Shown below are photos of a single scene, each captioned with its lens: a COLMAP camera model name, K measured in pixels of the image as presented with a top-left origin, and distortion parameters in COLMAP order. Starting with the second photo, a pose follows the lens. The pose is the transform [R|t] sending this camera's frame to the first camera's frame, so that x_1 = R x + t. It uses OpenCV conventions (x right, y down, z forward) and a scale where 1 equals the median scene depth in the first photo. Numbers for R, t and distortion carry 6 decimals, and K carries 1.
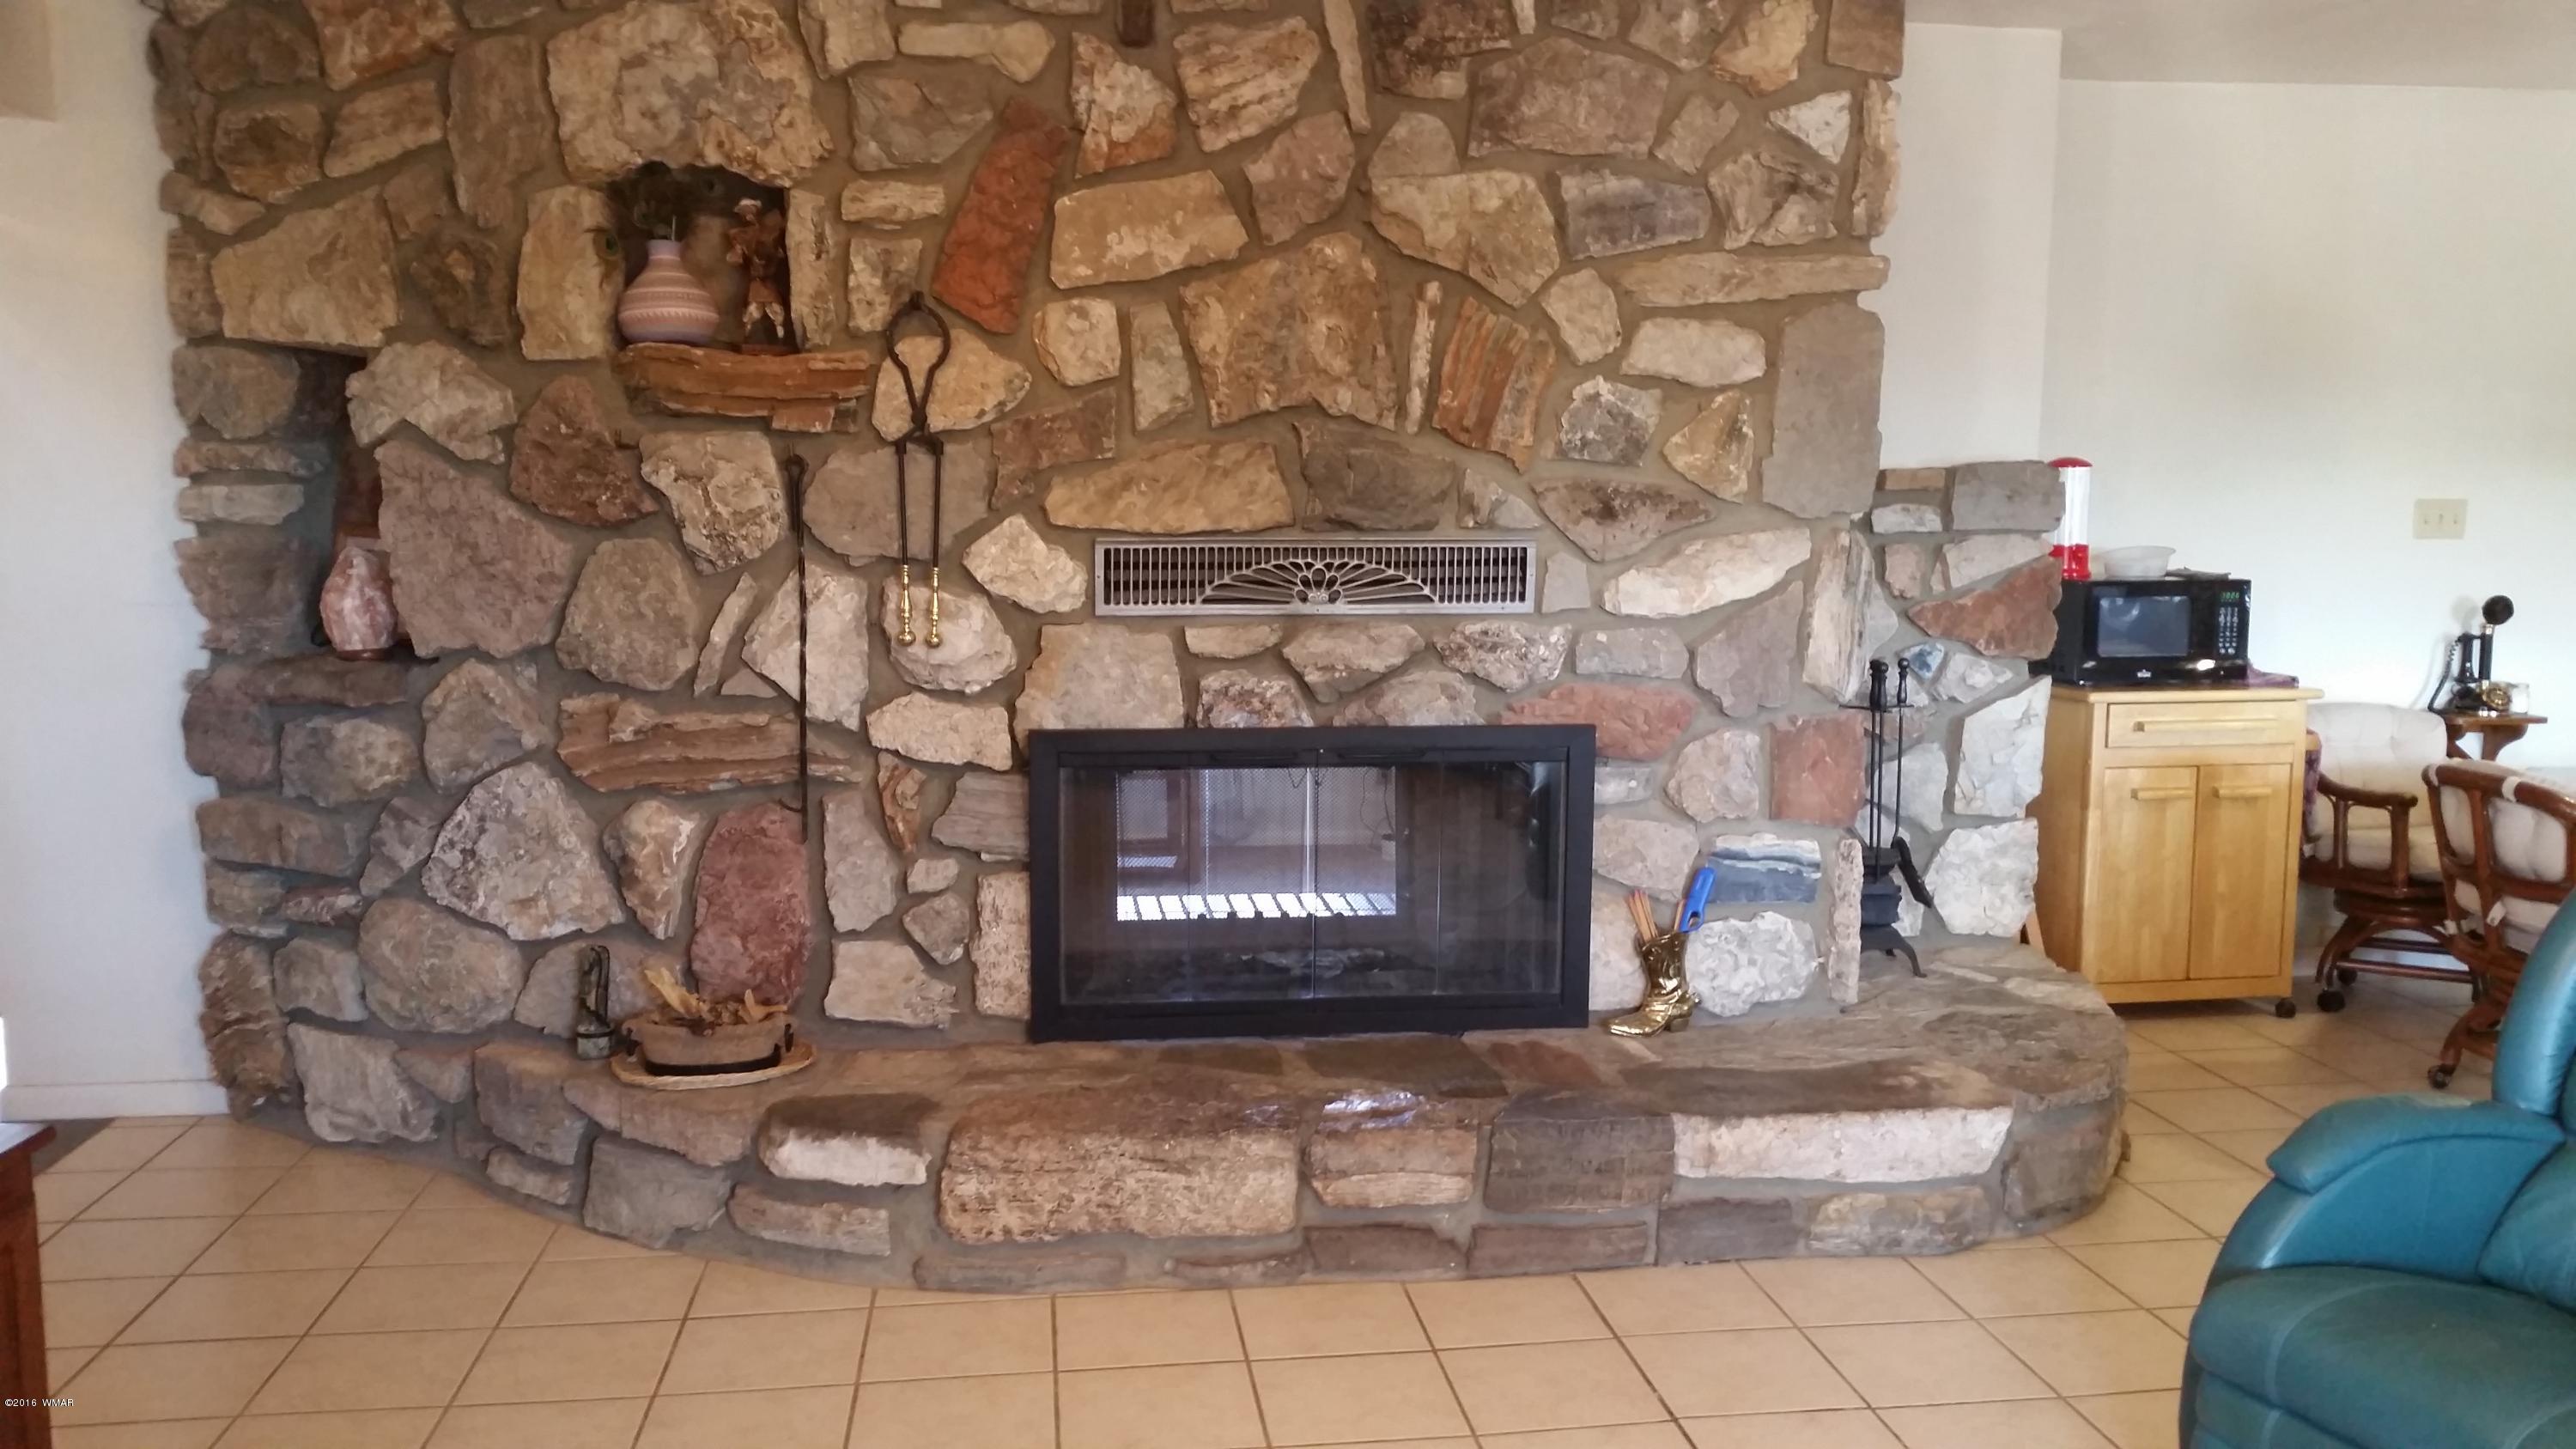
lens RADIAL K [[2110.2, 0, 1288.0], [0, 2110.2, 724.5], [0, 0, 1]] dist [0.197913, -0.438216]
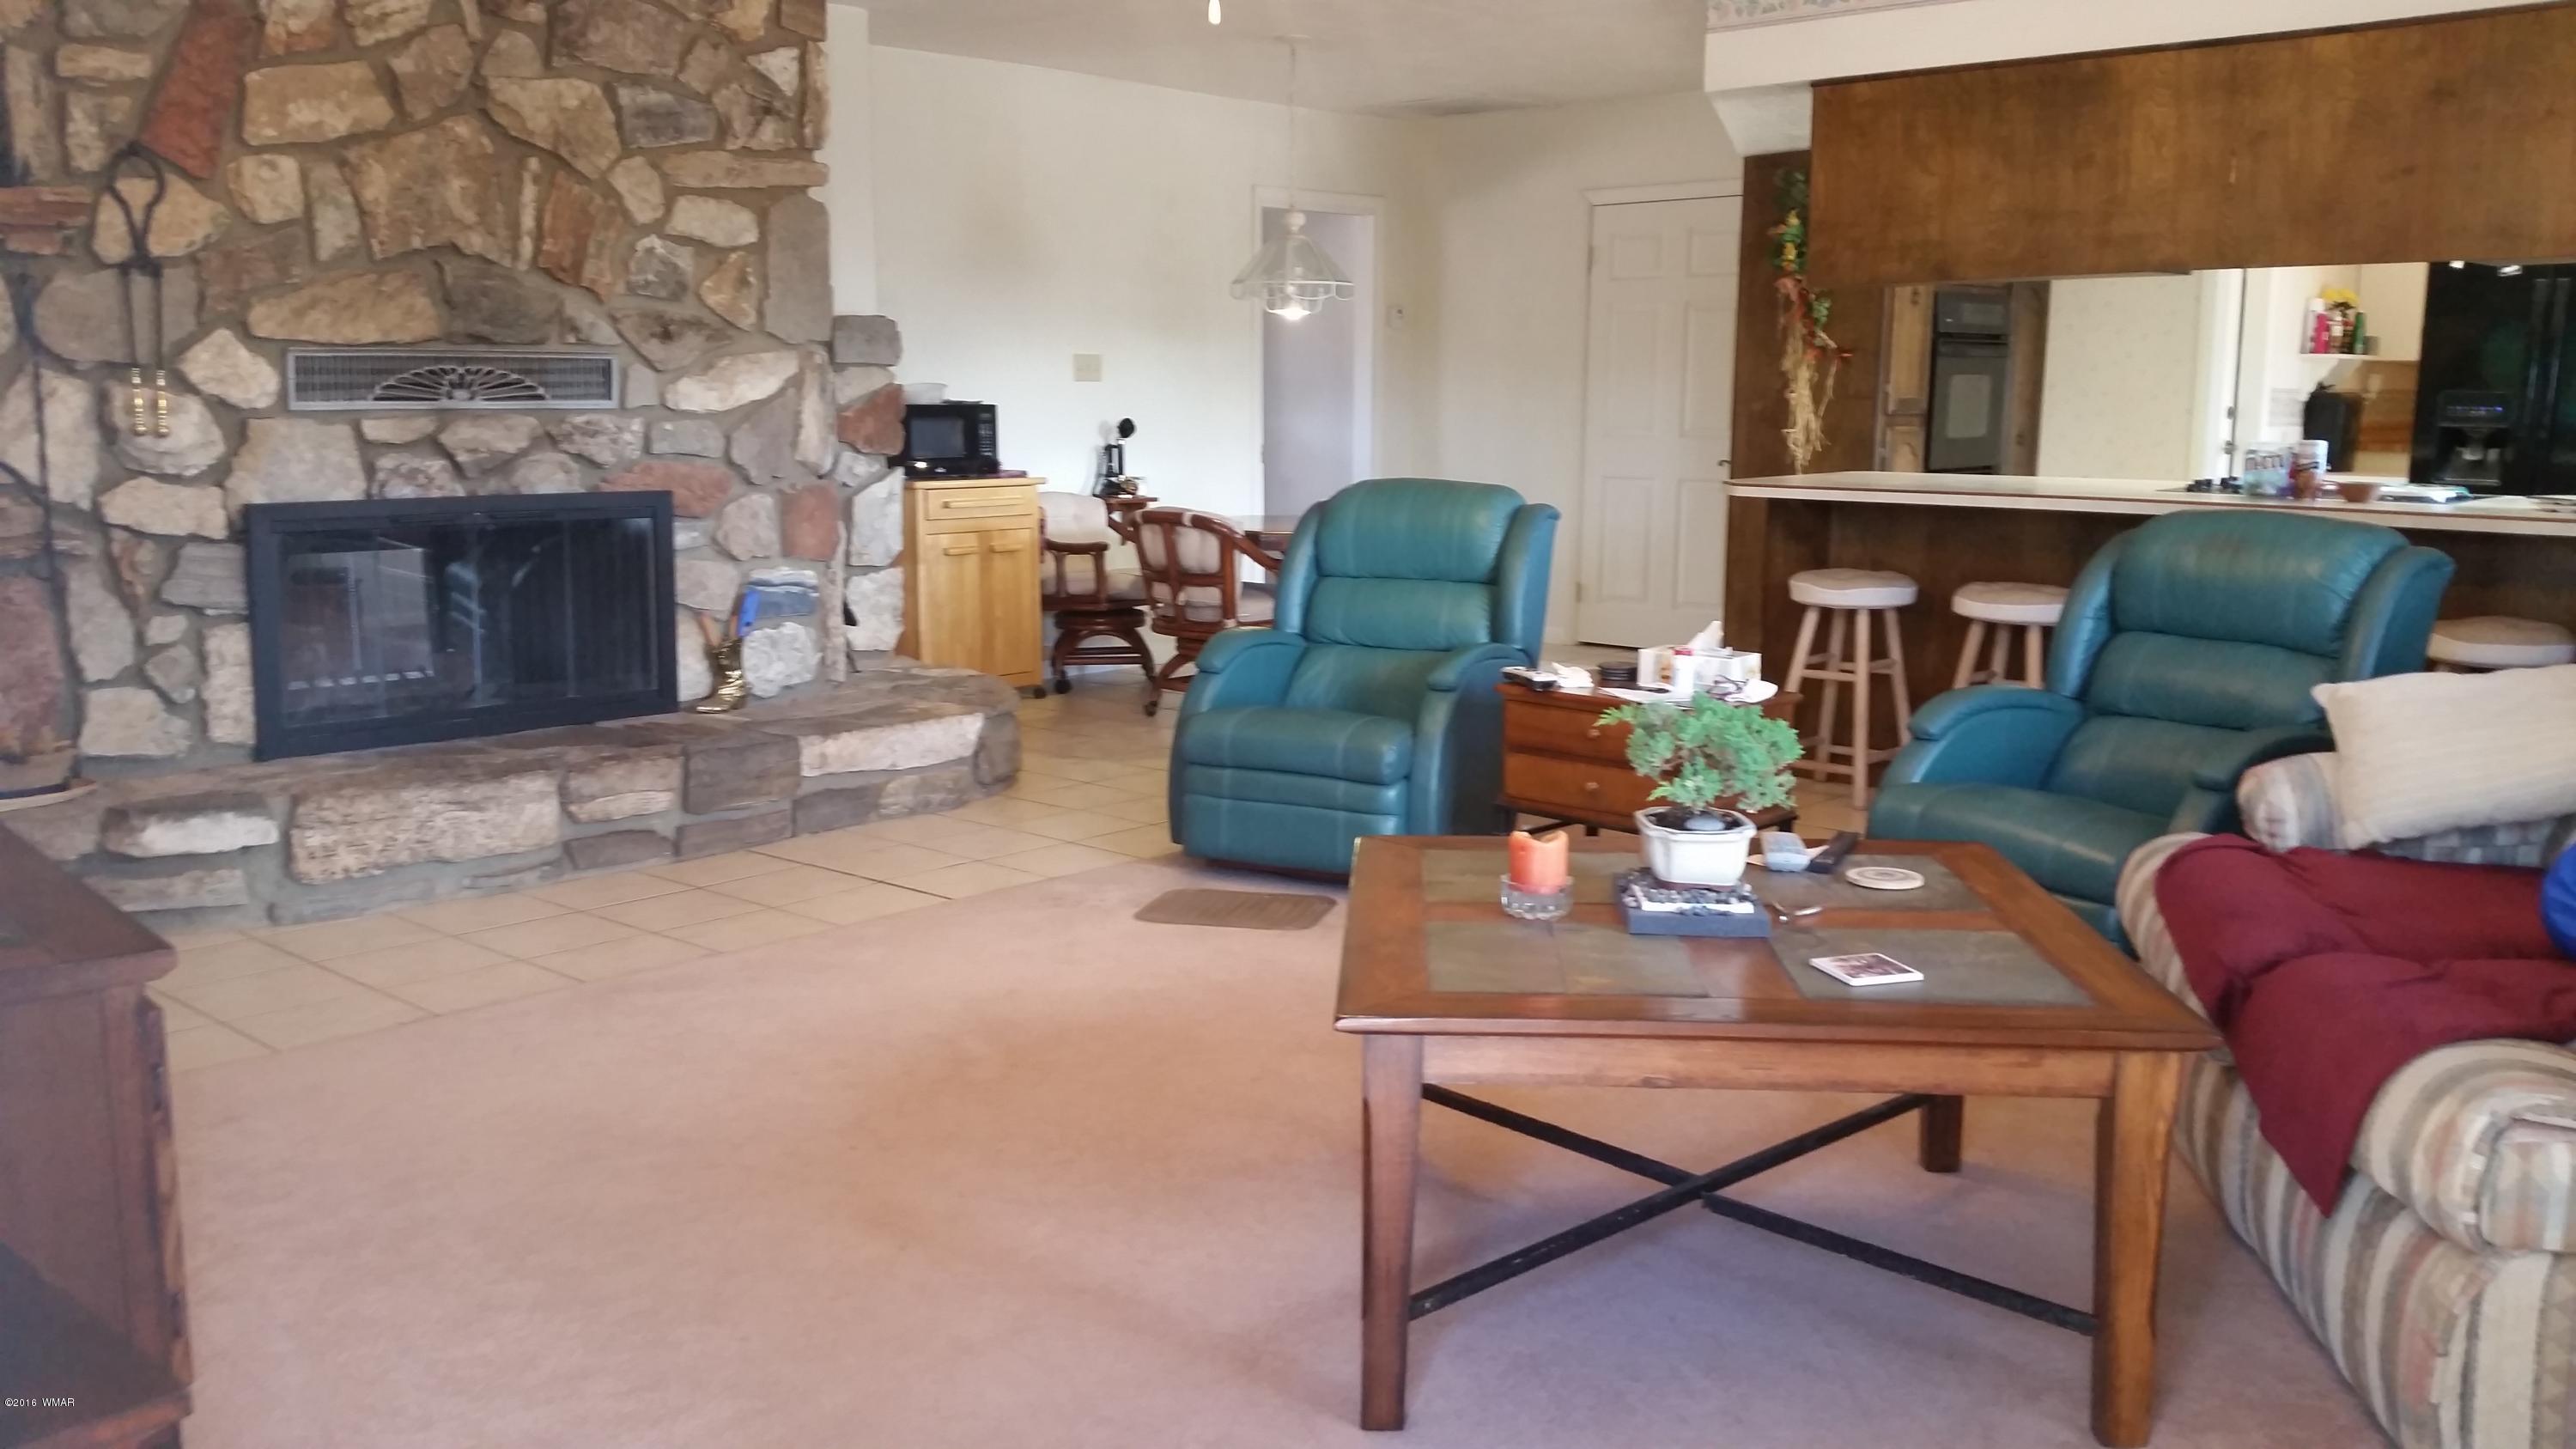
lens RADIAL K [[2180.1, 0, 1288.0], [0, 2180.1, 724.5], [0, 0, 1]] dist [0.078317, -0.237310]
pose [[0.771760, -0.095480, 0.628705, -0.460415], [0.074116, 0.995431, 0.060194, 0.096730], [-0.631580, 0.000142, 0.775311, -0.359902]]
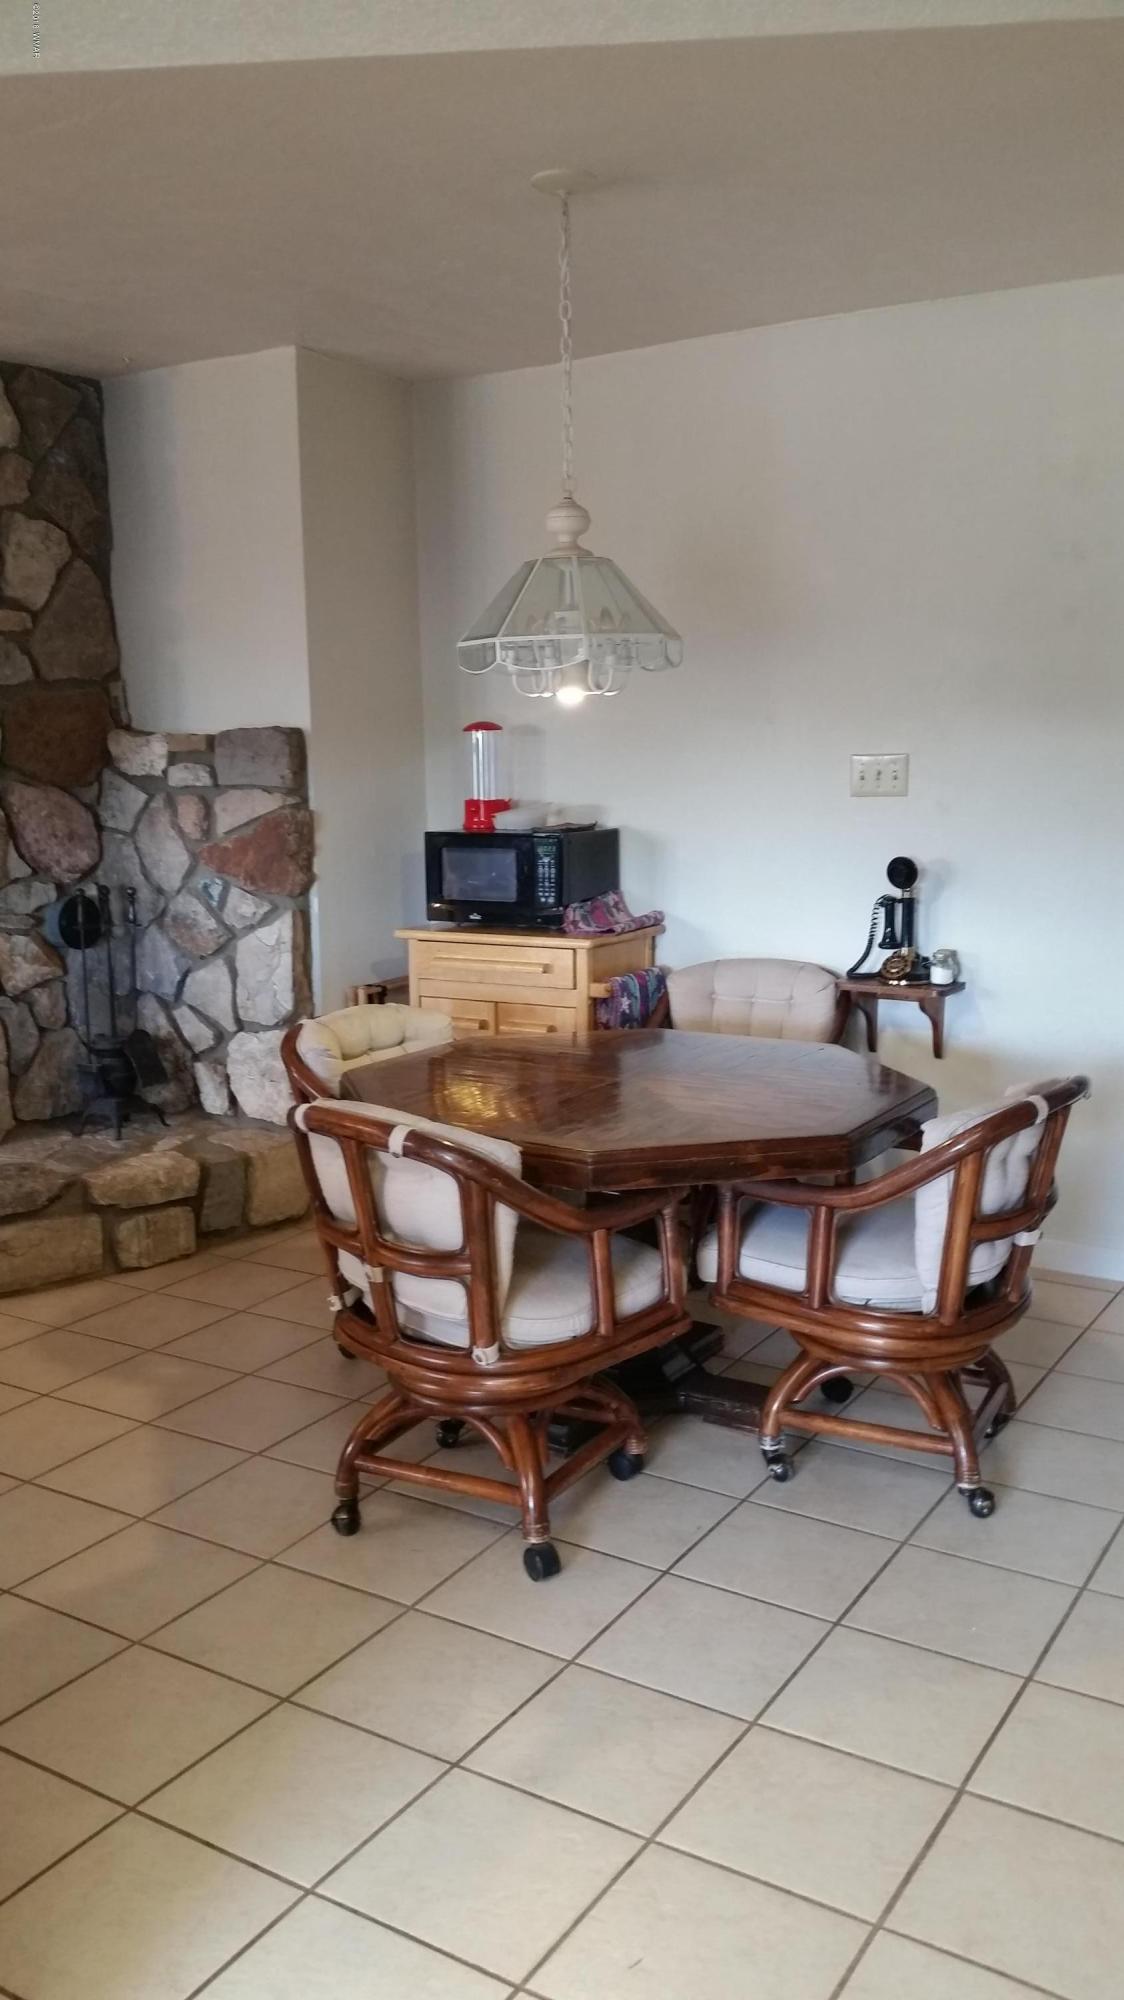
lens RADIAL K [[1659.9, 0, 562.0], [0, 1659.9, 1000.0], [0, 0, 1]] dist [0.132138, -0.468845]
pose [[0.777613, 0.083213, -0.623213, 1.257014], [-0.062571, 0.996525, 0.054985, -0.039306], [0.625623, -0.003762, 0.780117, 0.452552]]
